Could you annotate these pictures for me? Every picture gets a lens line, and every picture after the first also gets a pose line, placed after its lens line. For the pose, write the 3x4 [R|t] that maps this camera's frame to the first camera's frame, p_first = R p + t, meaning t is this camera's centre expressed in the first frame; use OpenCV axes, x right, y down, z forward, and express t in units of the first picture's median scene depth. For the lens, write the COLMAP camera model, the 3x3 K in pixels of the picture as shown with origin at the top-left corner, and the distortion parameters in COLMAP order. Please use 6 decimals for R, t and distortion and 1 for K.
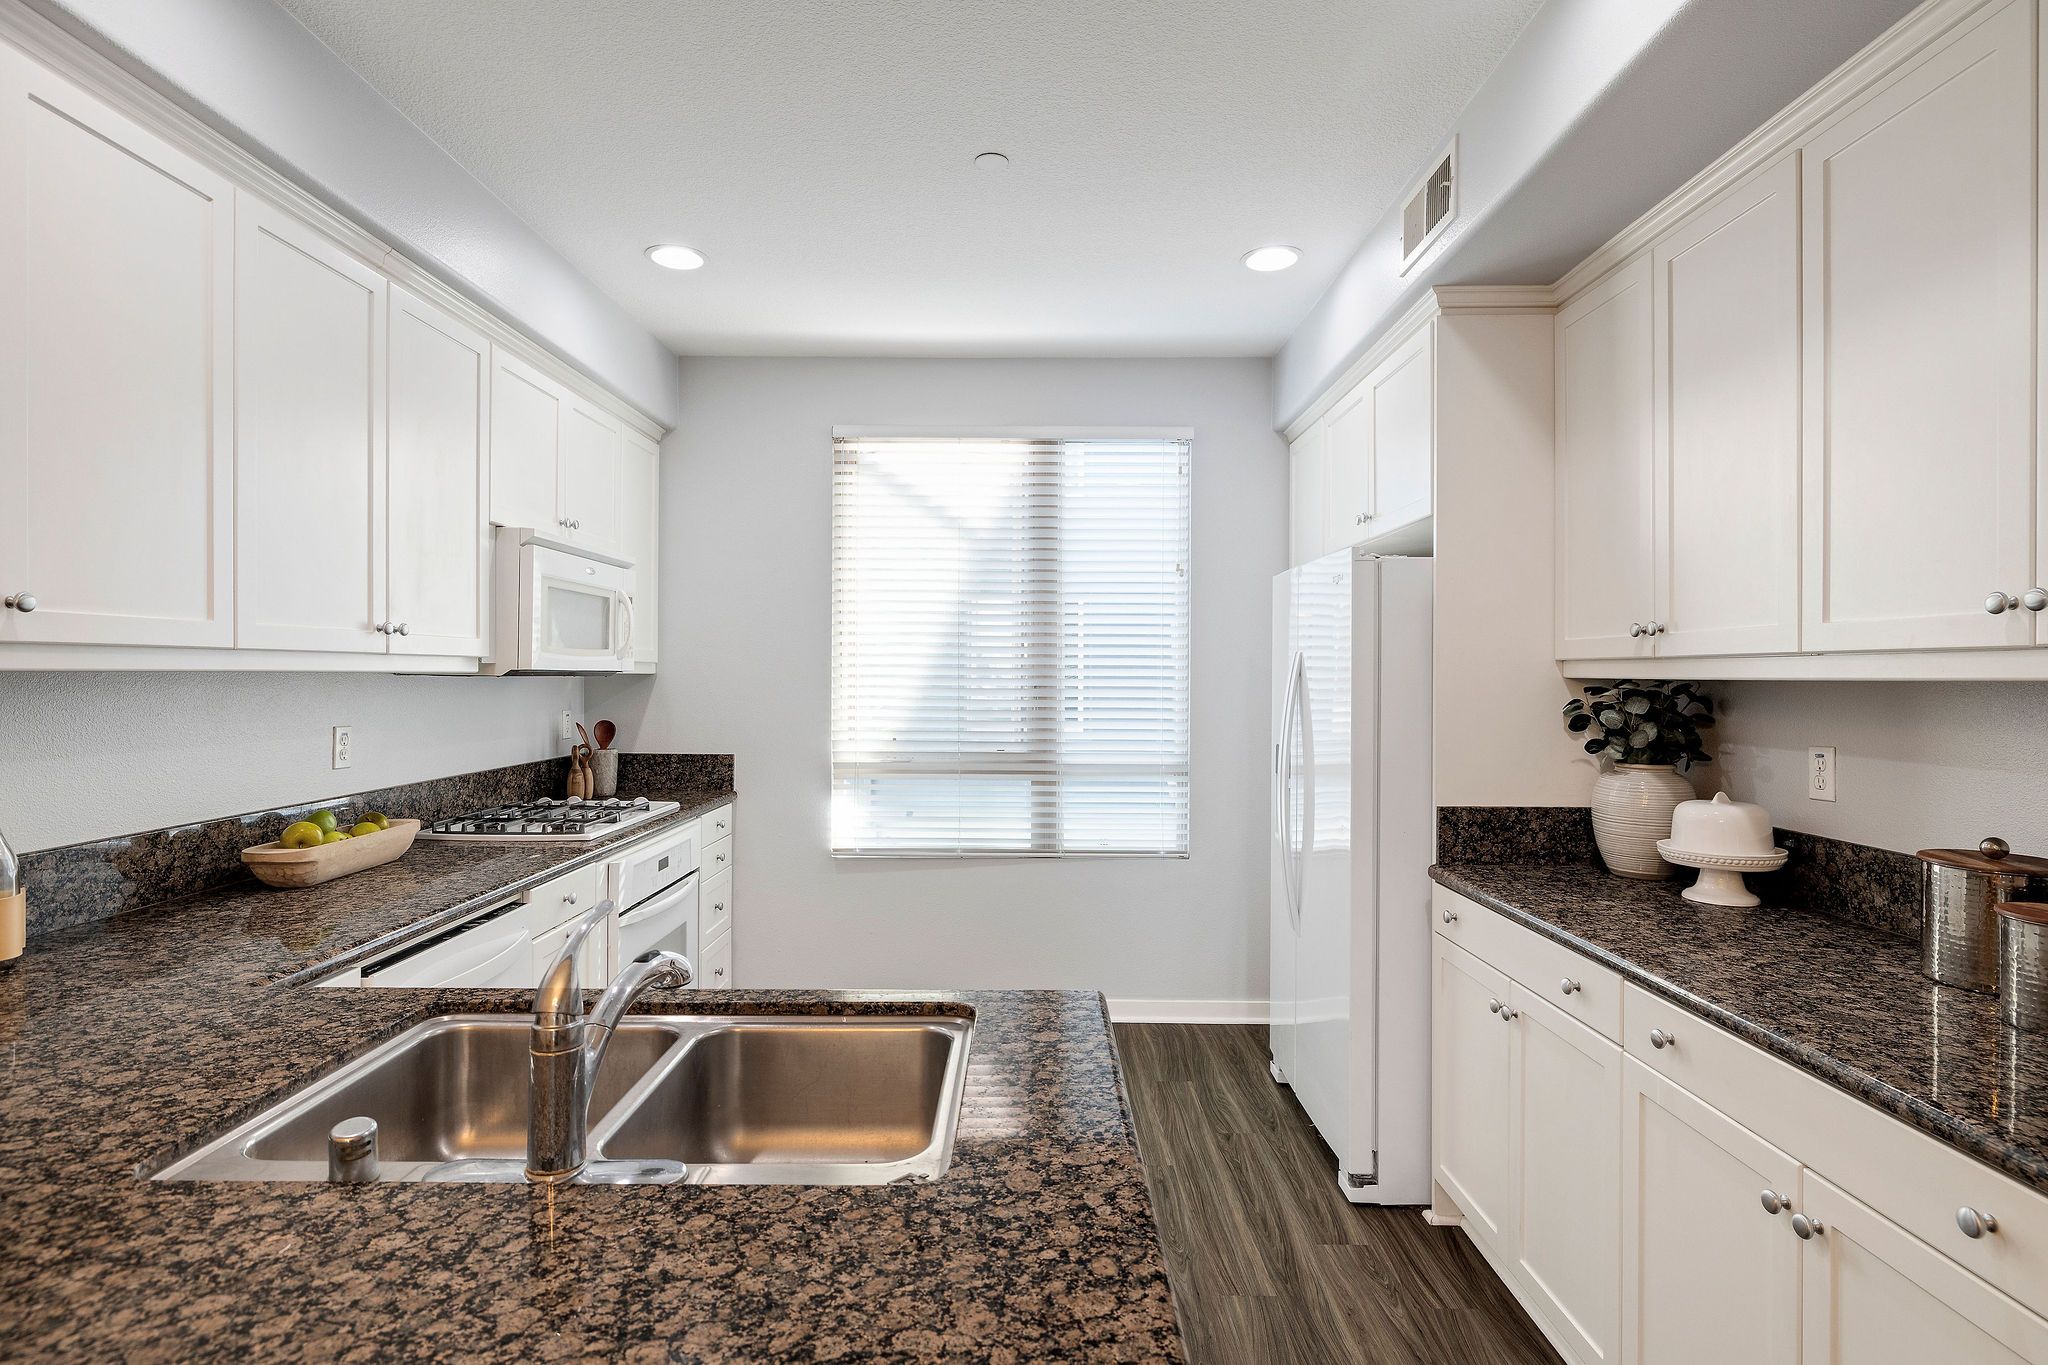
lens RADIAL K [[1021.2, 0, 1026.4], [0, 1021.2, 677.2], [0, 0, 1]] dist [-0.001529, 0.000208]
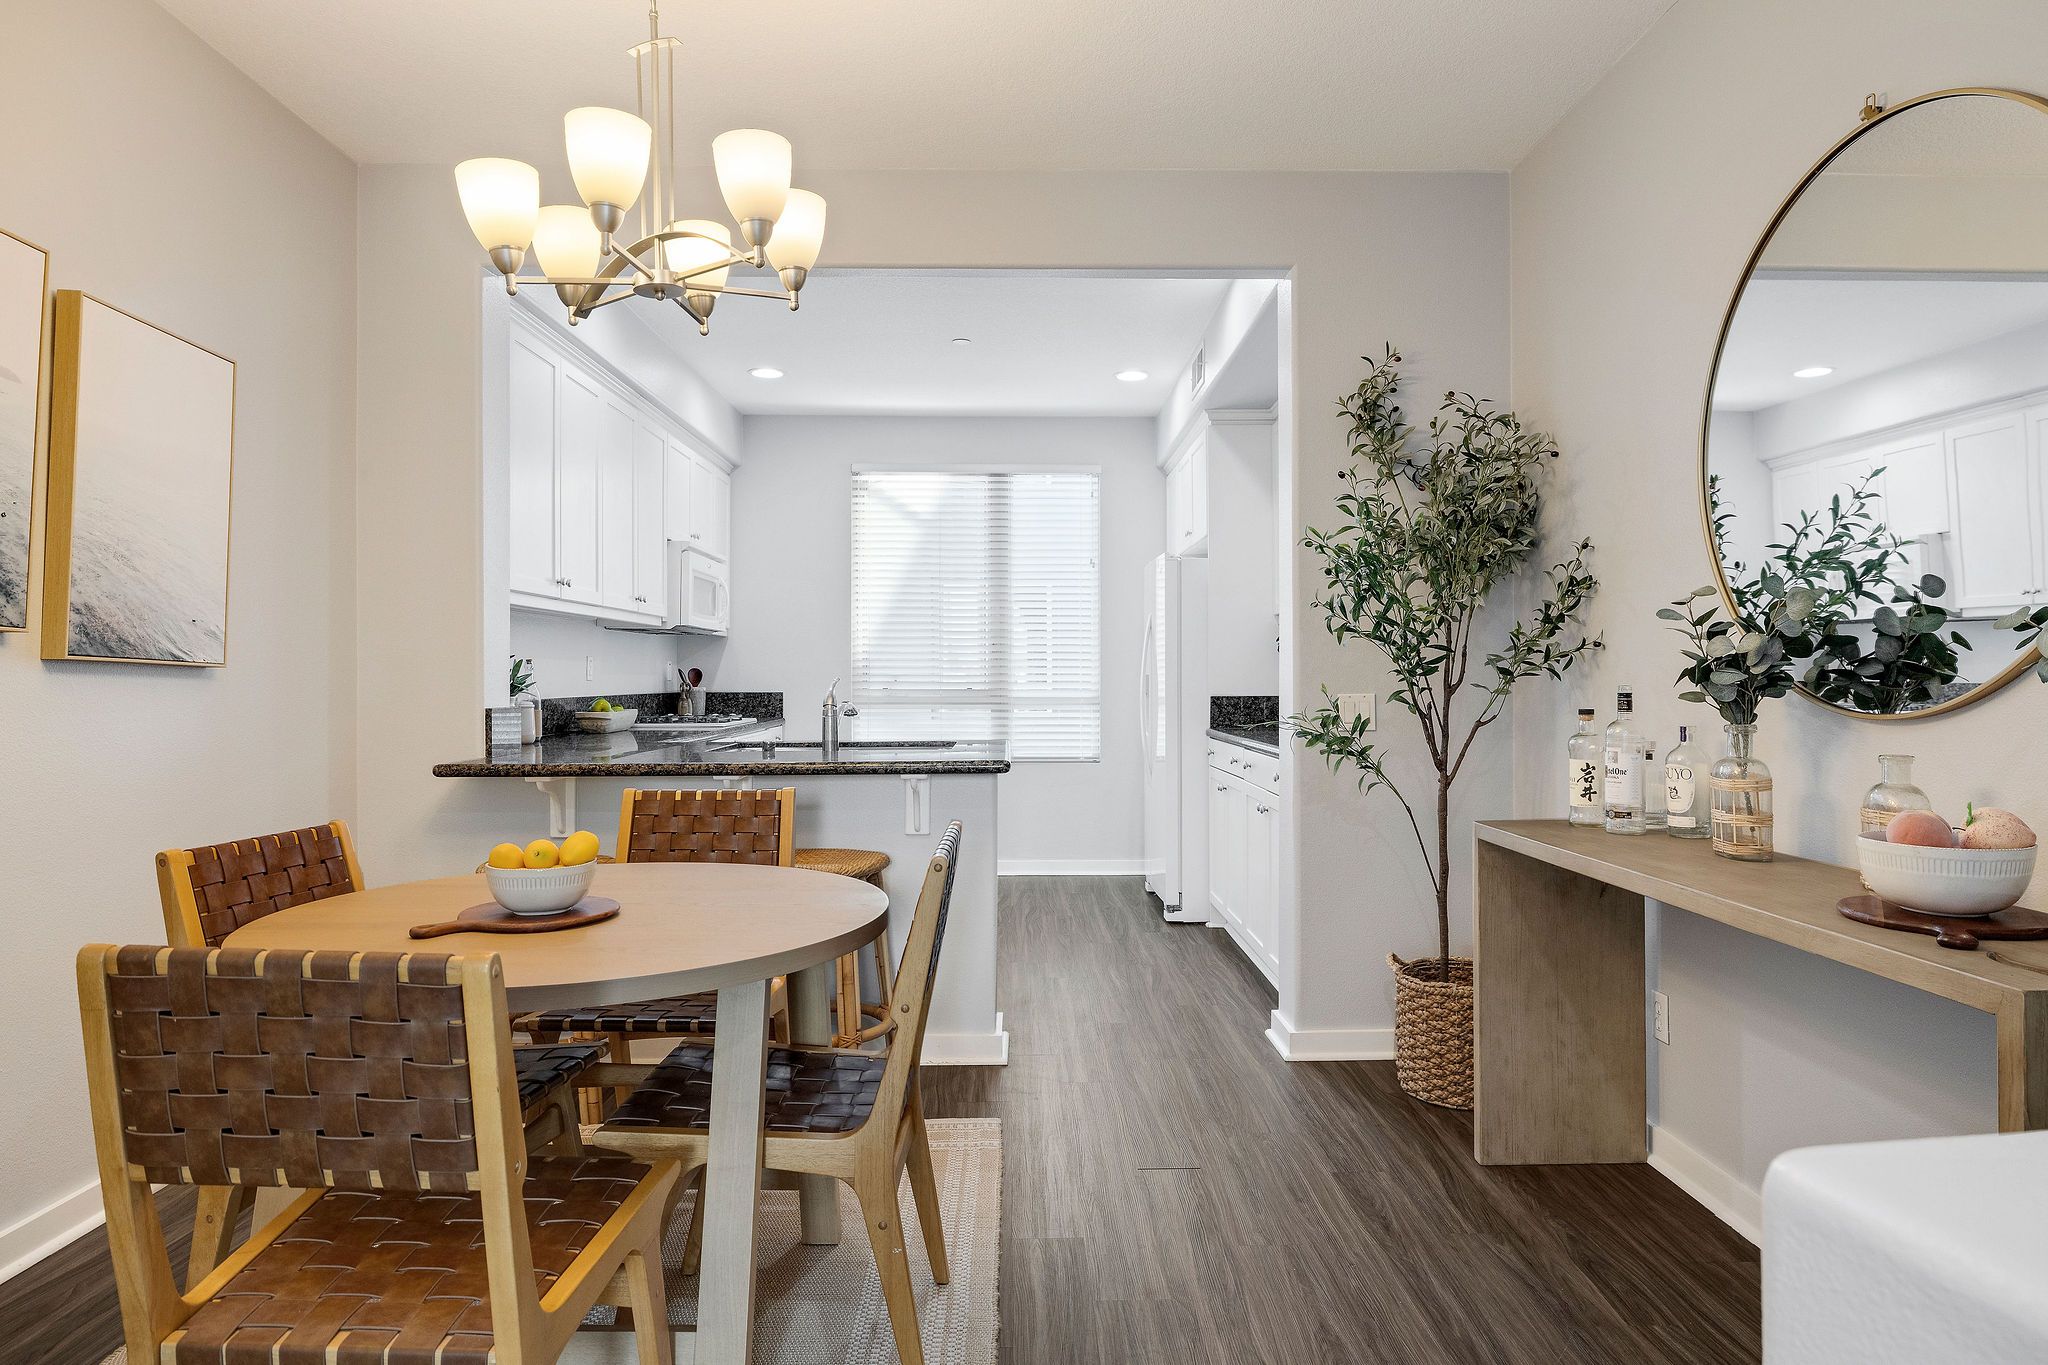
lens RADIAL K [[1217.2, 0, 1064.4], [0, 1217.2, 678.6], [0, 0, 1]] dist [-0.016432, 0.000452]
pose [[0.998823, -0.006323, 0.048093, 0.036085], [0.006451, 0.999976, -0.002517, 0.086773], [-0.048076, 0.002824, 0.998840, -0.997920]]
